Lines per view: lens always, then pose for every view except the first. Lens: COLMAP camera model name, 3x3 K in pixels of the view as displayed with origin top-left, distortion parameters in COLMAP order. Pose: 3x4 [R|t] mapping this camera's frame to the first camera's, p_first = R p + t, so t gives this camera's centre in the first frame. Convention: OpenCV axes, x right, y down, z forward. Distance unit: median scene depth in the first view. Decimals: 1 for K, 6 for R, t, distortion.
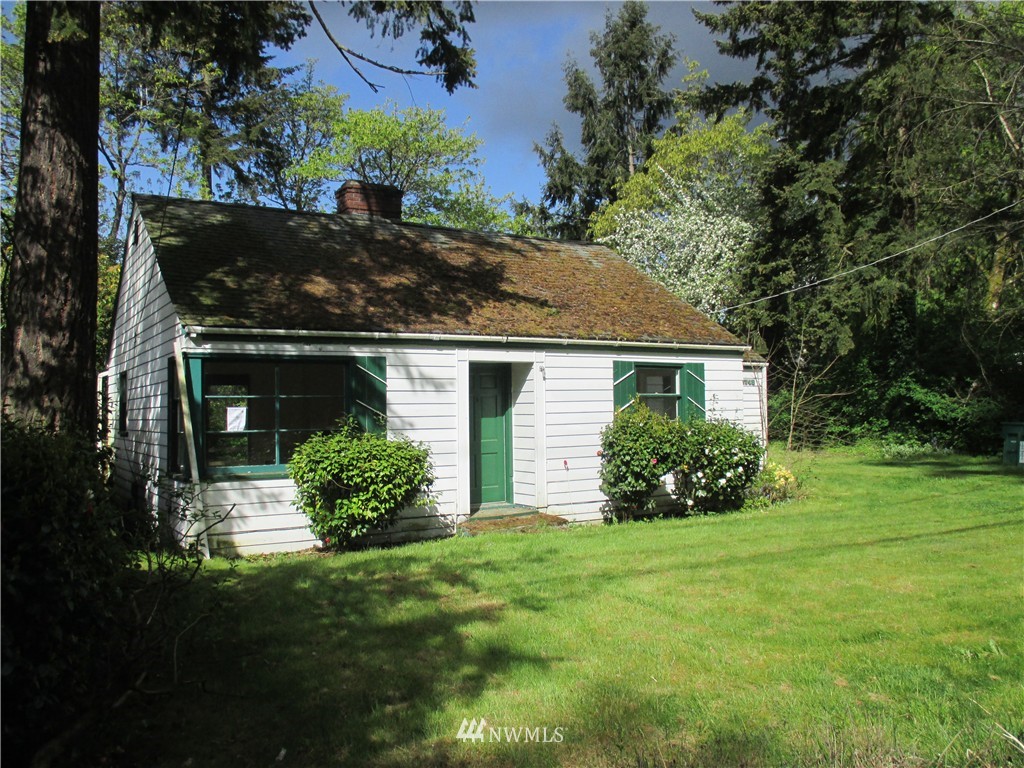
lens RADIAL K [[854.7, 0, 512.1], [0, 854.7, 385.9], [0, 0, 1]] dist [-0.028197, 0.013369]
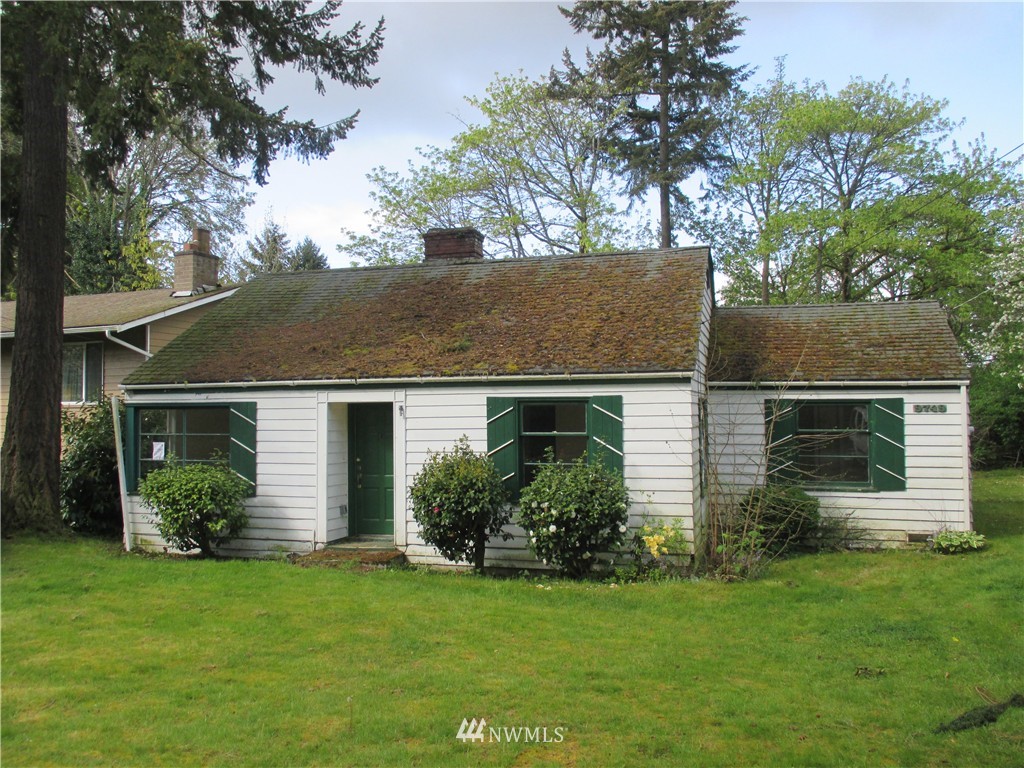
lens RADIAL K [[854.7, 0, 512.1], [0, 854.7, 382.3], [0, 0, 1]] dist [-0.028197, 0.013369]
pose [[0.657968, -0.021251, -0.752746, 0.831589], [0.018579, 0.999756, -0.011985, -0.034033], [0.752817, -0.006100, 0.658202, 0.413343]]
